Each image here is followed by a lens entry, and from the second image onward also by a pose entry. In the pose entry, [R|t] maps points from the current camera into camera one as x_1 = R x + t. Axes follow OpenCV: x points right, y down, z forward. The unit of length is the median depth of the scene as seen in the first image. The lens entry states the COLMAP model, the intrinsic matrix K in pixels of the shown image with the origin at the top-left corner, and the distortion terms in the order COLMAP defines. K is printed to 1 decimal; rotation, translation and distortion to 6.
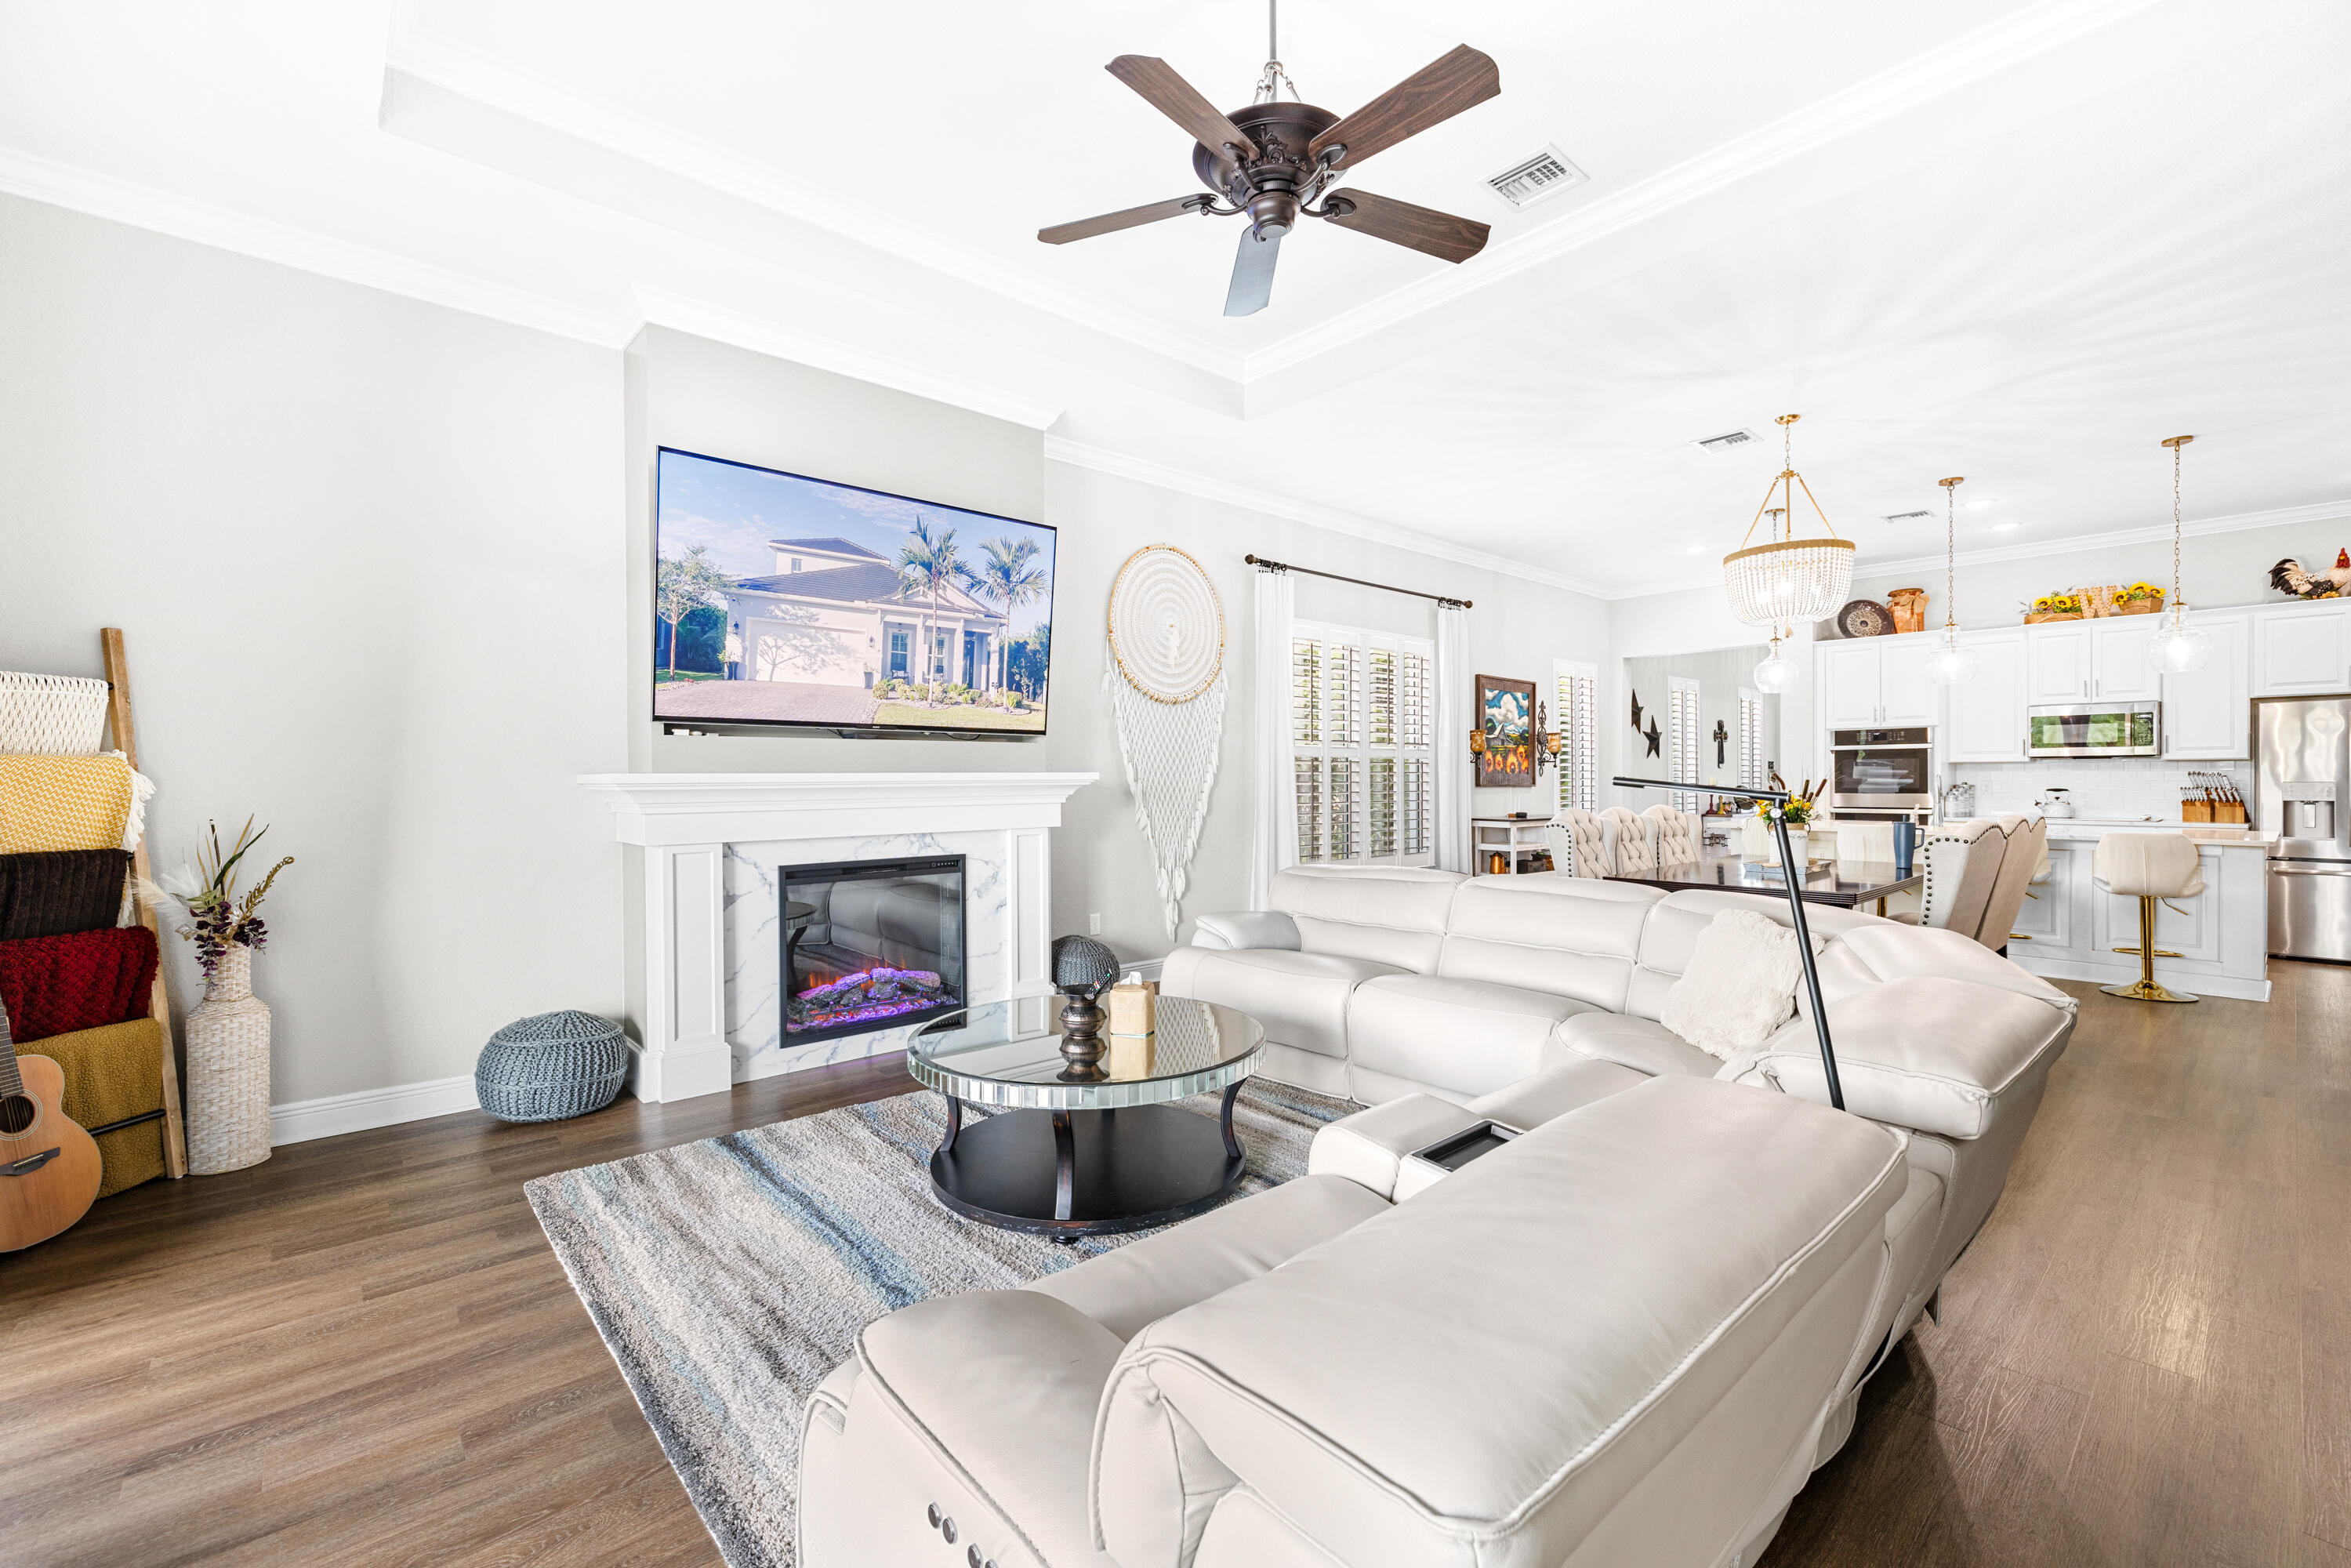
lens RADIAL K [[984.8, 0, 1170.8], [0, 984.8, 782.4], [0, 0, 1]] dist [0.000405, 0.000354]
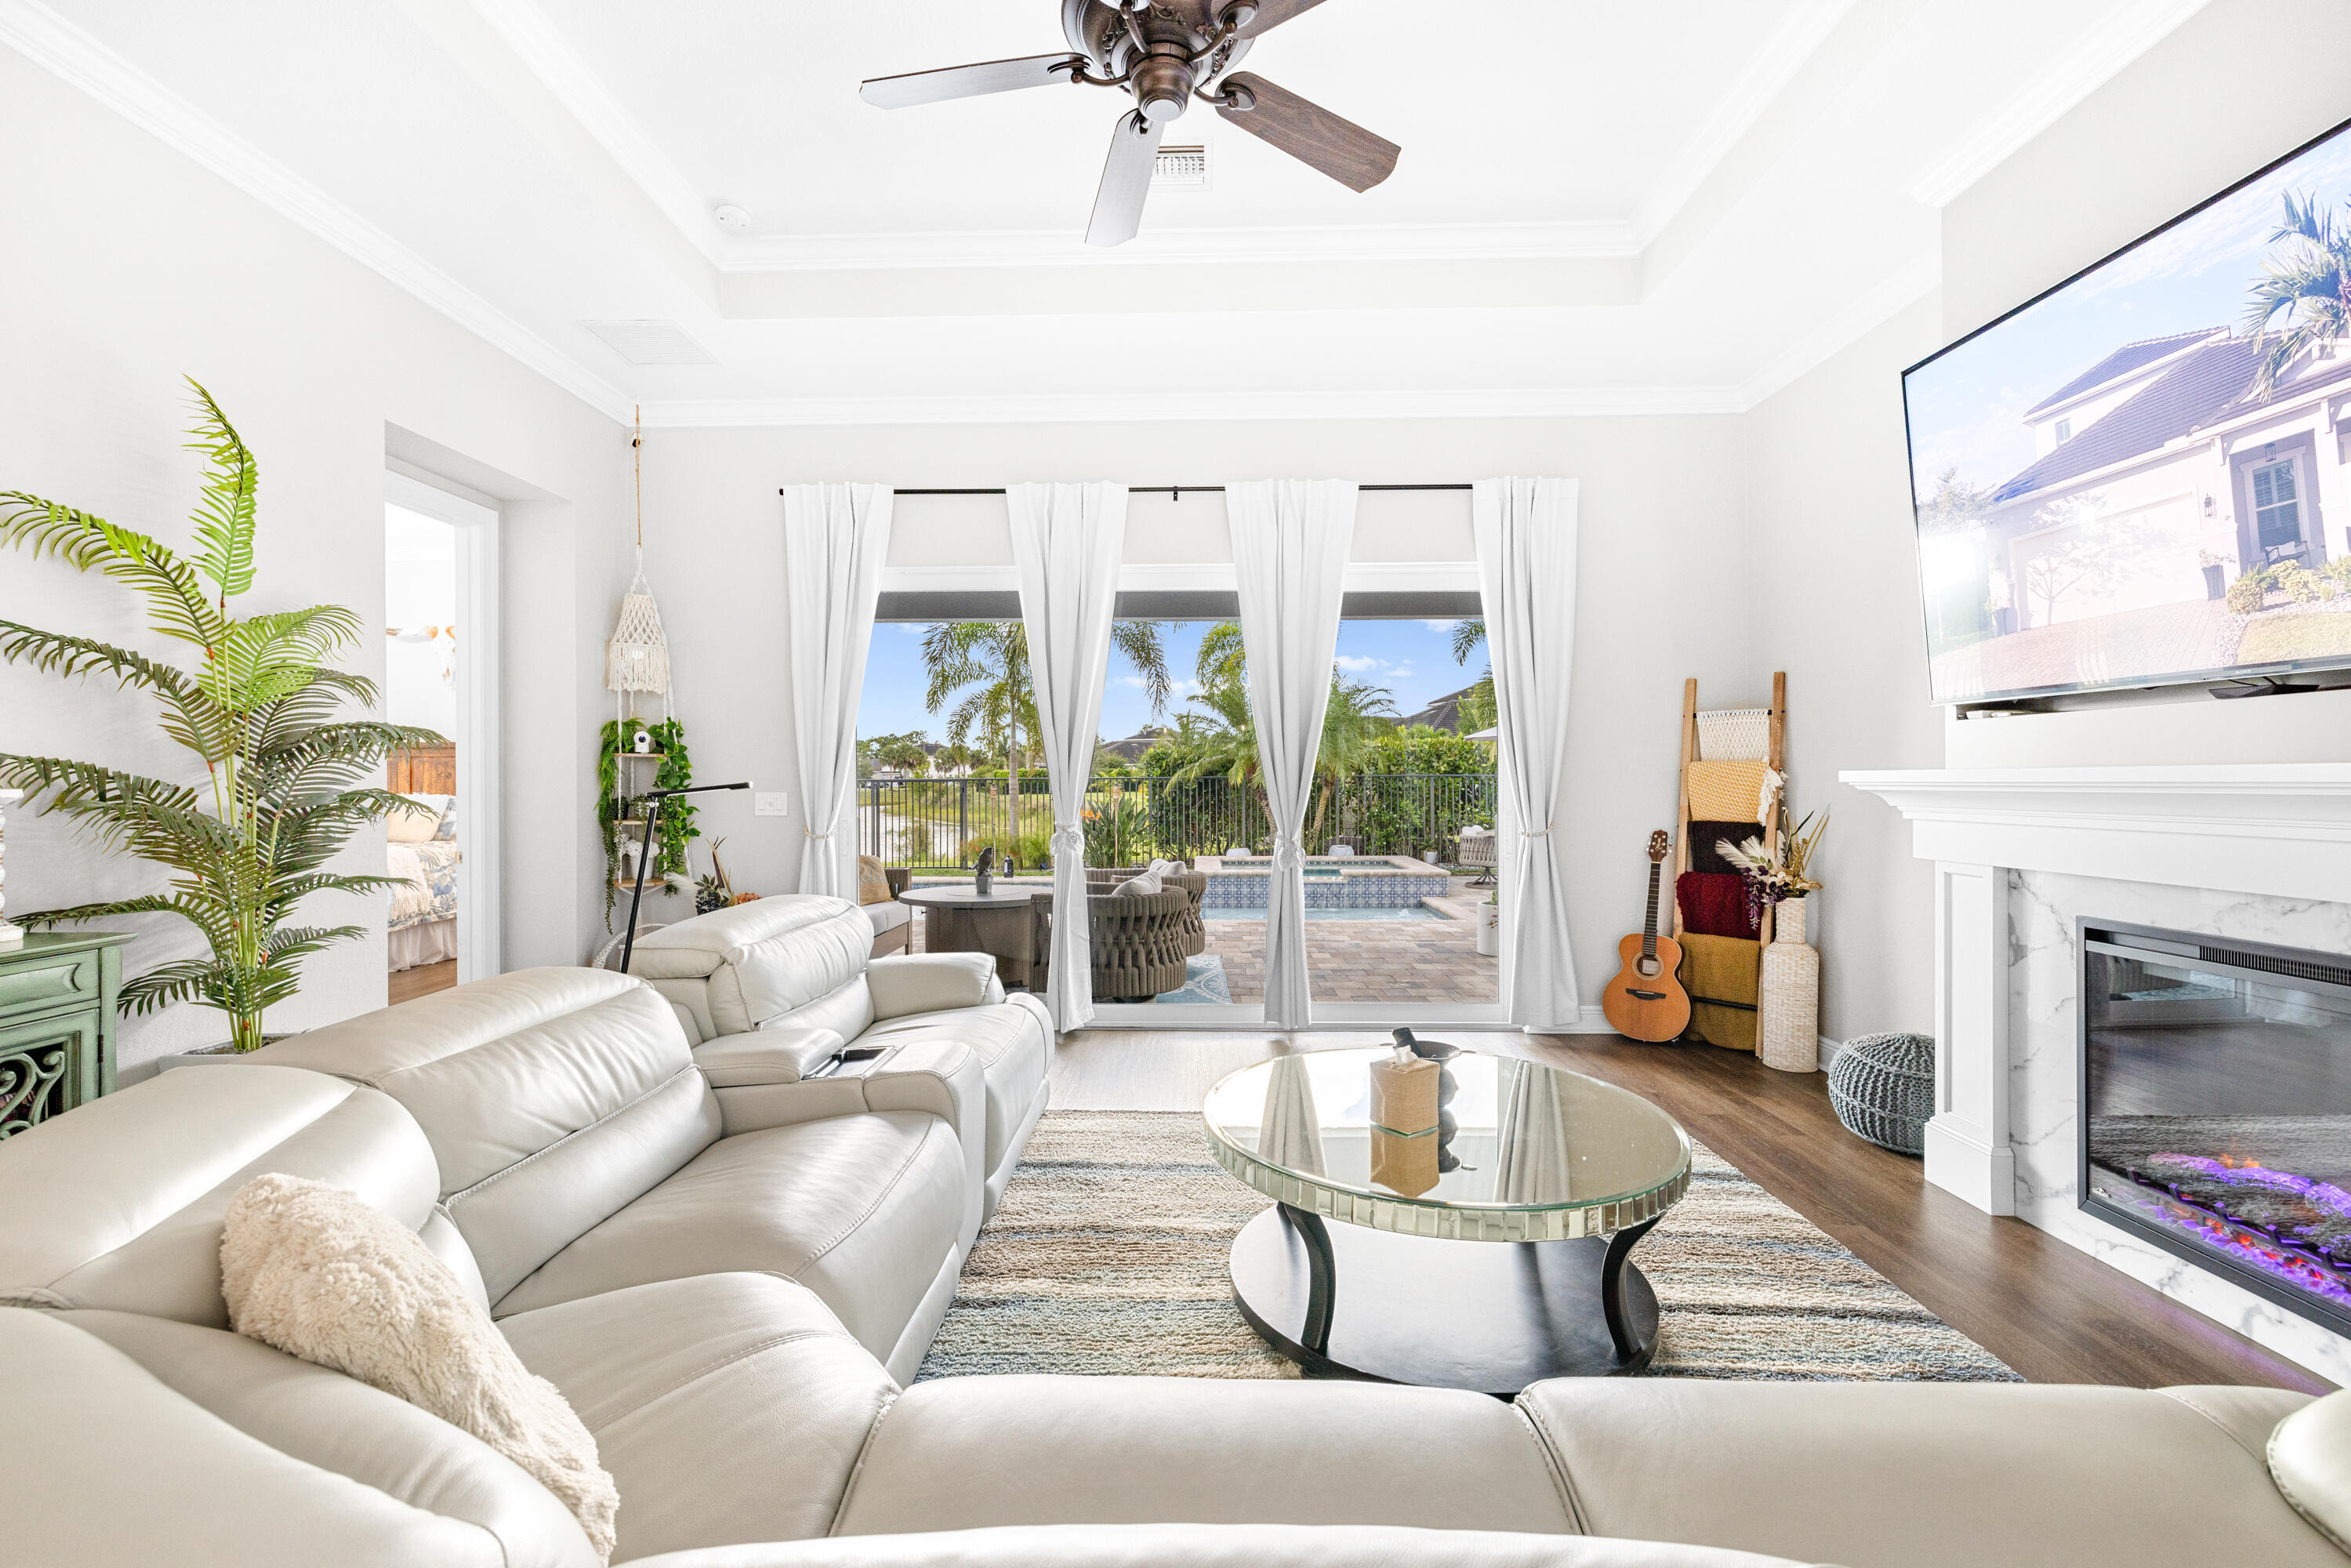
lens RADIAL K [[984.8, 0, 1170.8], [0, 984.8, 782.4], [0, 0, 1]] dist [0.000405, 0.000354]
pose [[-0.677392, 0.007014, -0.735588, 0.414546], [-0.000682, 0.999948, 0.010163, -0.005535], [0.735622, 0.007386, -0.677352, 0.918438]]
